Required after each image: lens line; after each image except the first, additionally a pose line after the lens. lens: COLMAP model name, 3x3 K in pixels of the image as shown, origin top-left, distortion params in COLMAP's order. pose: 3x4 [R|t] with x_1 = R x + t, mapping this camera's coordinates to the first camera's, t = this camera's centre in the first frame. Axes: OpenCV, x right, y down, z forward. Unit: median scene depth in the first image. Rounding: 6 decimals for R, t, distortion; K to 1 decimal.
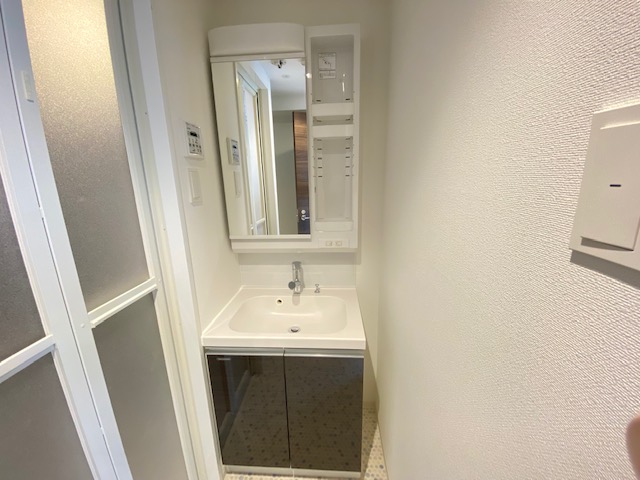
lens RADIAL K [[264.5, 0, 319.7], [0, 264.5, 238.6], [0, 0, 1]] dist [0.002518, -0.004719]
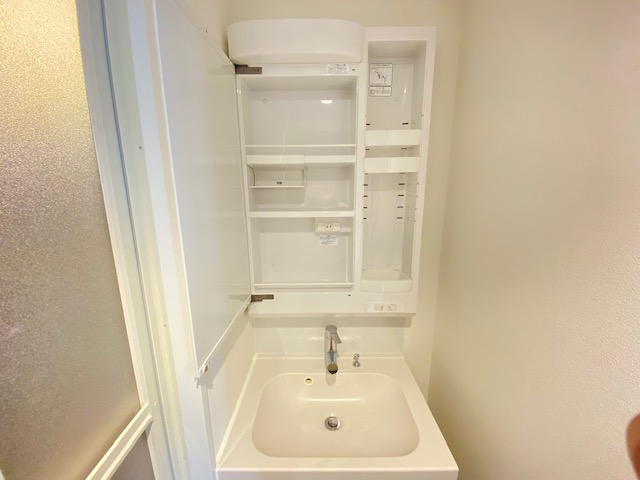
lens RADIAL K [[264.5, 0, 319.9], [0, 264.5, 240.4], [0, 0, 1]] dist [0.002518, -0.004719]
pose [[0.998609, -0.001150, 0.052720, -0.189554], [0.002844, 0.999482, -0.032063, -0.164676], [-0.052655, 0.032168, 0.998095, 0.259004]]
